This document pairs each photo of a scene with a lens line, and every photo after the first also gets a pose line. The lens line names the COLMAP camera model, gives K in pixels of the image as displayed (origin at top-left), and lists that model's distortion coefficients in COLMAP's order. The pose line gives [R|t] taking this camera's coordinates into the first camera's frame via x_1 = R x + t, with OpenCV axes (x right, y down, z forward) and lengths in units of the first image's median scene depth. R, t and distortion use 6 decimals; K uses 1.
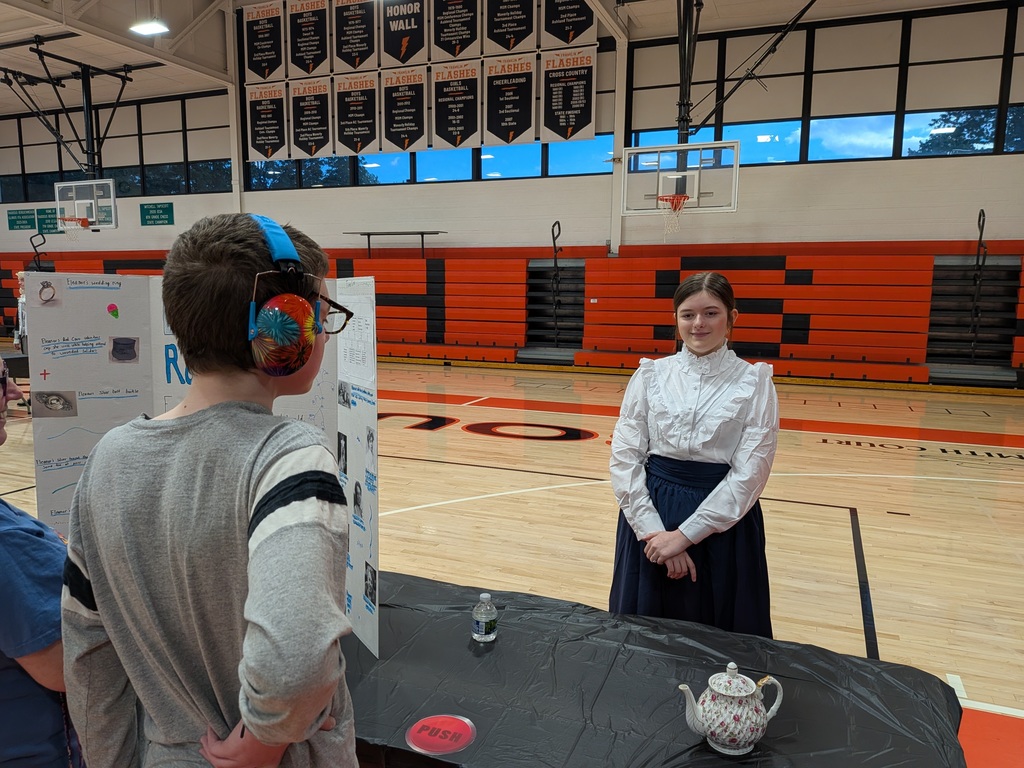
lens RADIAL K [[736.5, 0, 519.6], [0, 736.5, 396.5], [0, 0, 1]] dist [0.037350, -0.051119]
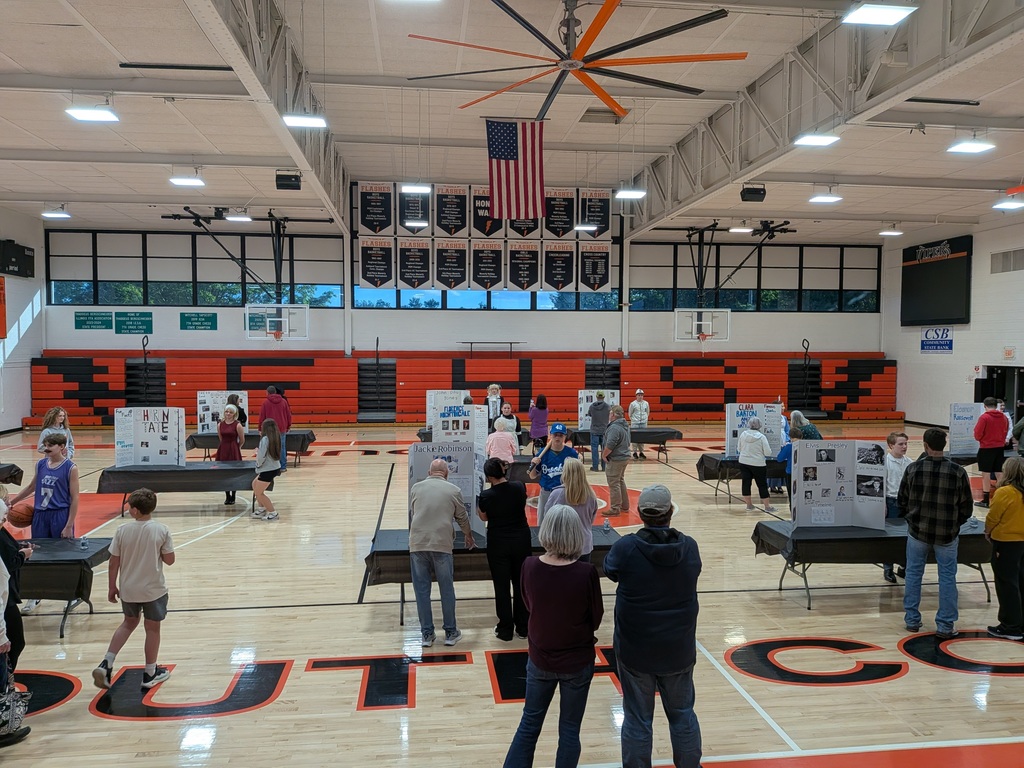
lens RADIAL K [[736.5, 0, 500.0], [0, 736.5, 379.8], [0, 0, 1]] dist [0.037350, -0.051119]
pose [[0.880119, -0.026759, 0.473999, -0.889349], [0.073913, 0.993959, -0.081130, -0.016469], [-0.468965, 0.106439, 0.876780, -0.357954]]
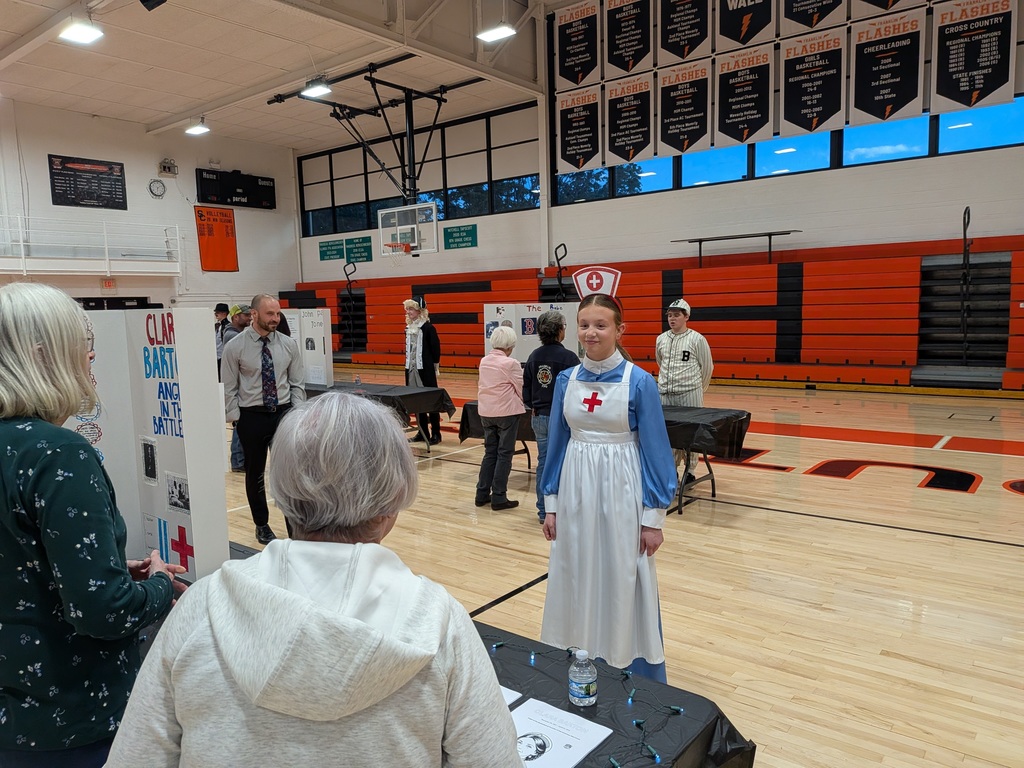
lens RADIAL K [[736.5, 0, 511.7], [0, 736.5, 391.2], [0, 0, 1]] dist [0.037350, -0.051119]
pose [[0.959982, -0.004910, -0.280020, -0.177781], [-0.002401, 0.999665, -0.025759, -0.016074], [0.280052, 0.025401, 0.959649, 0.091866]]
